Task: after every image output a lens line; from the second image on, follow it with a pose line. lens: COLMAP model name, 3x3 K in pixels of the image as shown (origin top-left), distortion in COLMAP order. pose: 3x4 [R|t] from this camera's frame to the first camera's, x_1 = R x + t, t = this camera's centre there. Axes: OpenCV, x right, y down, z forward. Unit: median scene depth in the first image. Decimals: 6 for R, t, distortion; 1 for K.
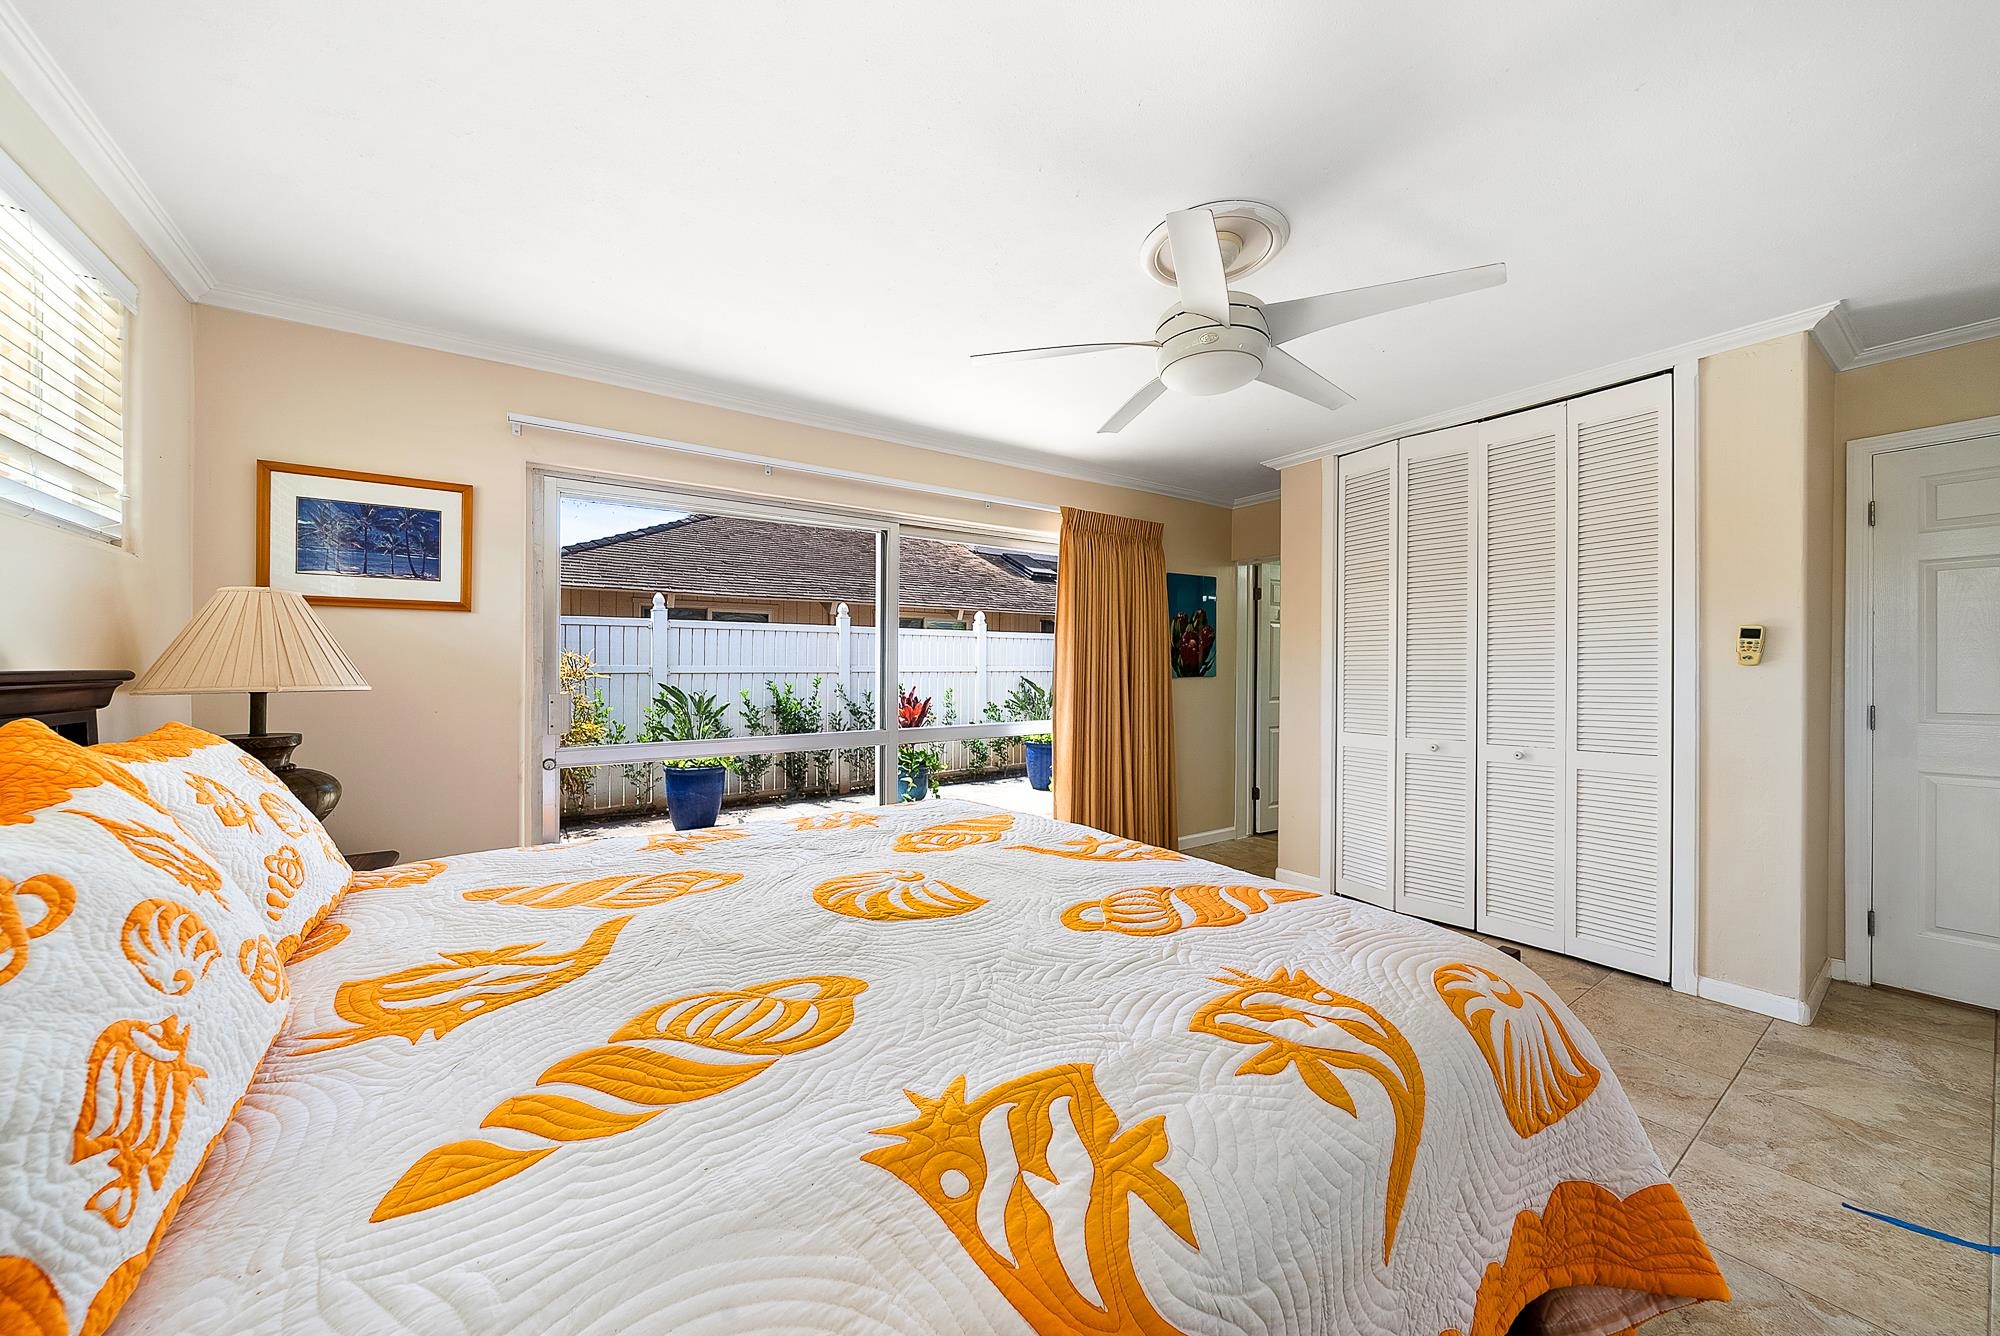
lens RADIAL K [[703.8, 0, 1003.3], [0, 703.8, 672.7], [0, 0, 1]] dist [0.000101, -0.000018]
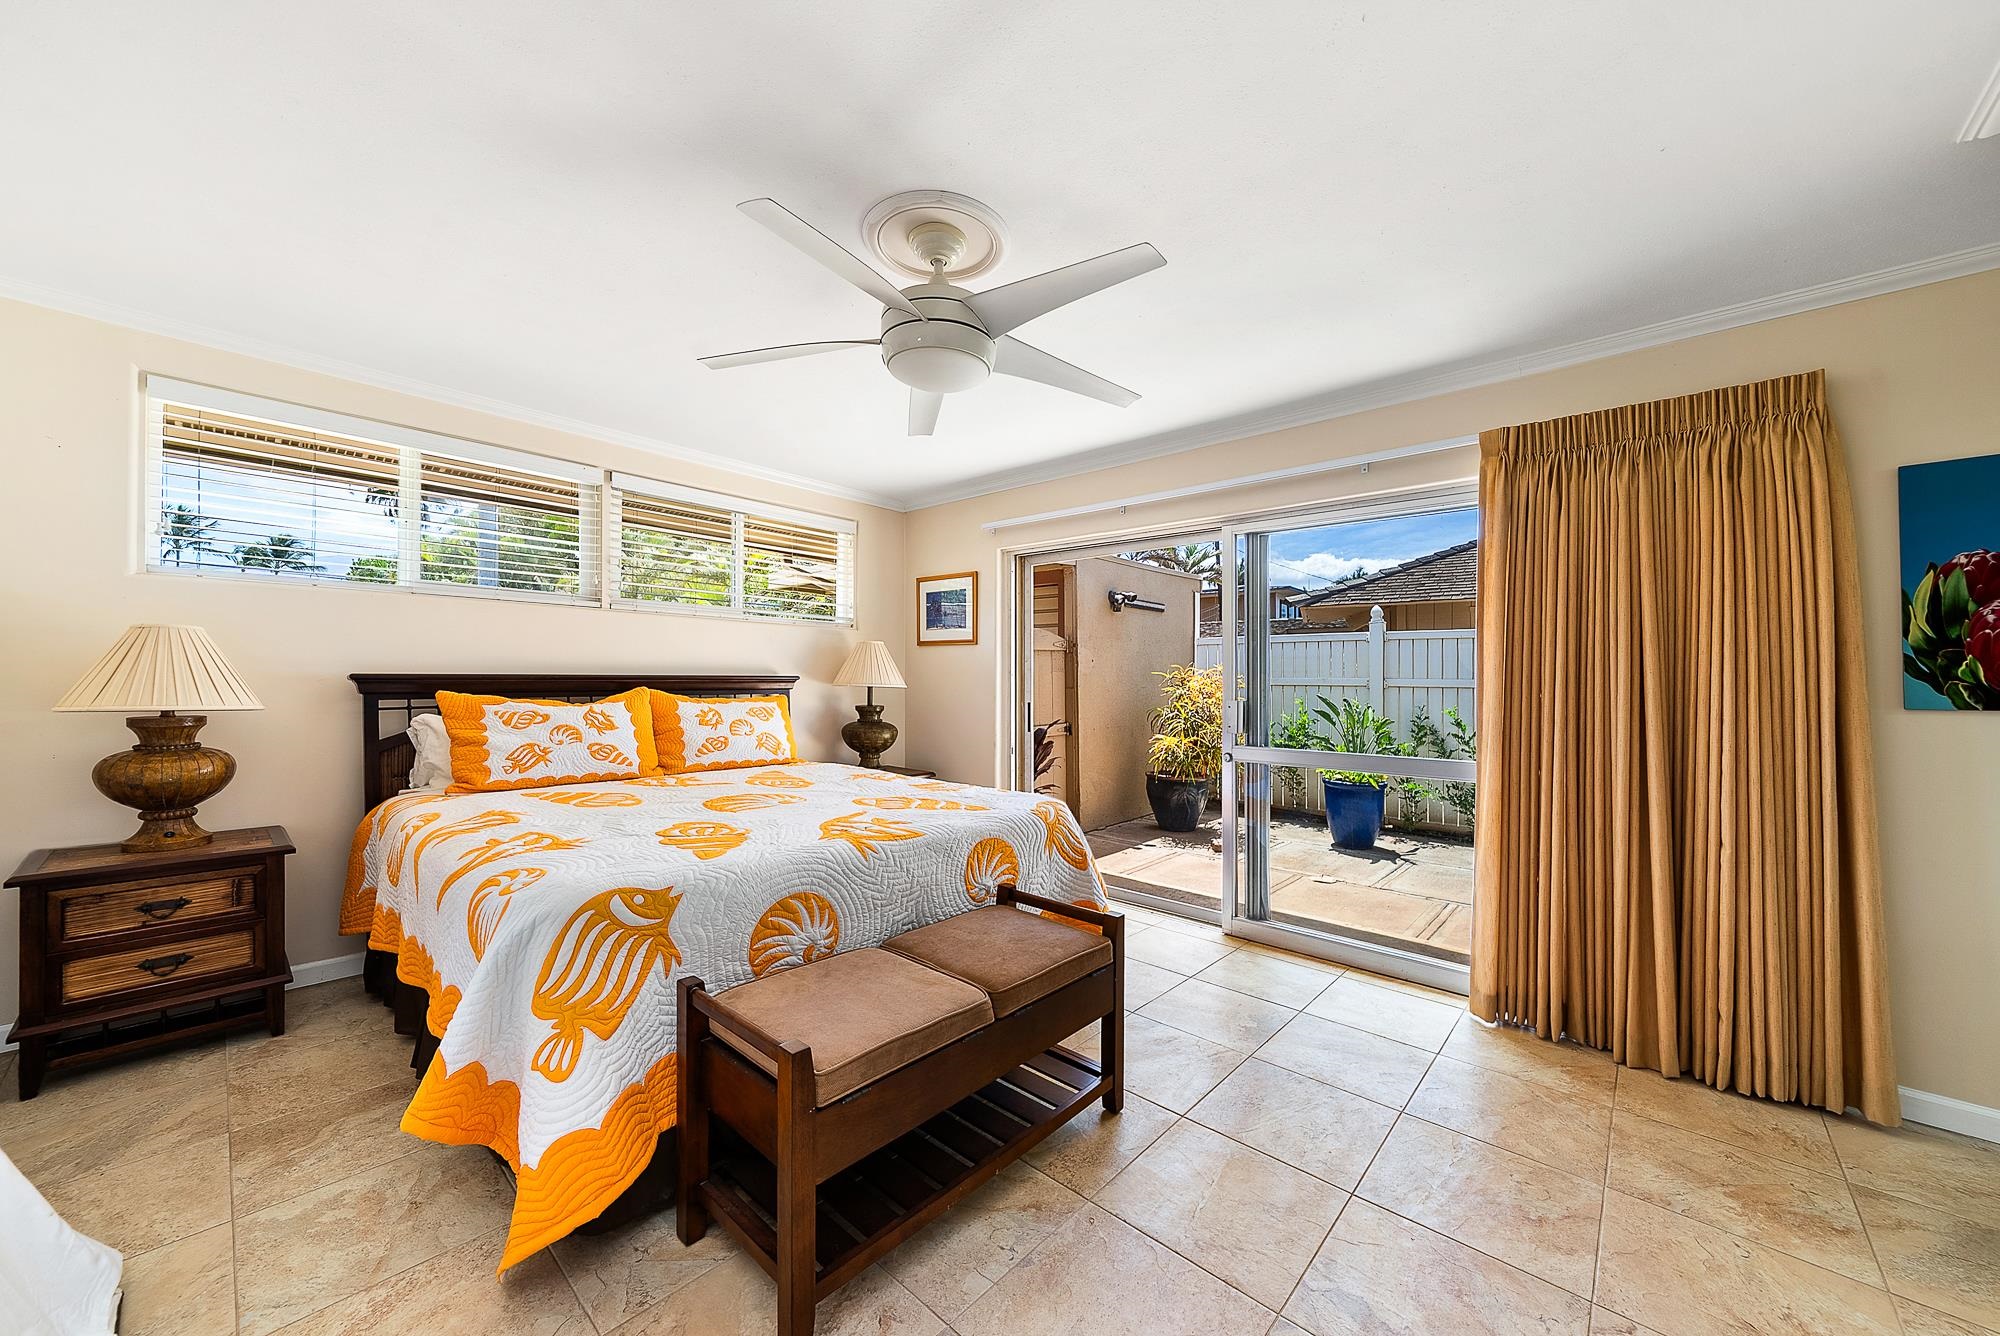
lens RADIAL K [[730.3, 0, 1005.4], [0, 730.3, 671.0], [0, 0, 1]] dist [-0.000667, -0.000092]
pose [[0.219526, -0.006455, -0.975585, 0.635717], [-0.017805, 0.999785, -0.010621, -0.002665], [0.975444, 0.019702, 0.219364, 0.435813]]
